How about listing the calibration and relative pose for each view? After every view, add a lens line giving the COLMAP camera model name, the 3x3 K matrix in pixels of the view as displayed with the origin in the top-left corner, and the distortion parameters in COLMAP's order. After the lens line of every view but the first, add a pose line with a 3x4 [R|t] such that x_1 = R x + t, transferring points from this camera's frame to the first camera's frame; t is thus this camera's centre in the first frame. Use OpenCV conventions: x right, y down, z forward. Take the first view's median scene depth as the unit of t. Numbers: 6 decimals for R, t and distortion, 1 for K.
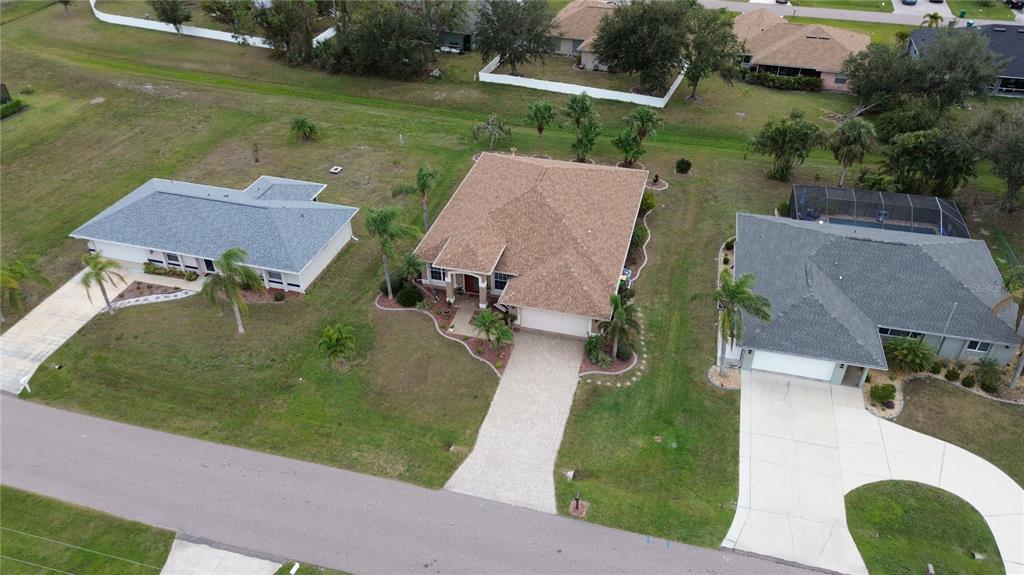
lens RADIAL K [[733.3, 0, 512.0], [0, 733.3, 287.5], [0, 0, 1]] dist [0.051662, -0.062356]
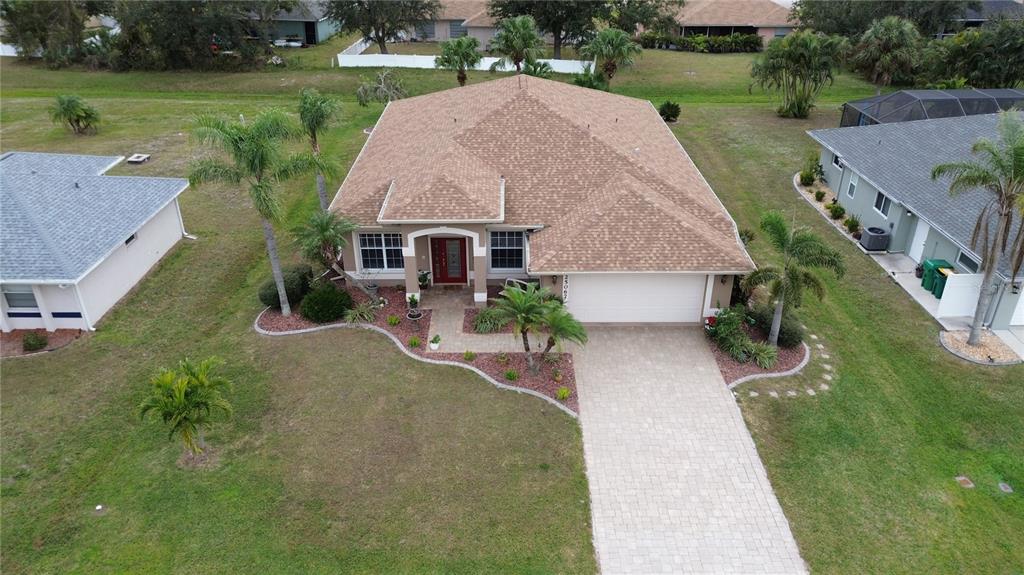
lens RADIAL K [[733.3, 0, 512.0], [0, 733.3, 287.5], [0, 0, 1]] dist [0.051662, -0.062356]
pose [[0.963505, -0.124090, 0.237190, -0.140819], [0.154997, 0.981037, -0.116376, 0.082284], [-0.218251, 0.148892, 0.964467, 0.507348]]
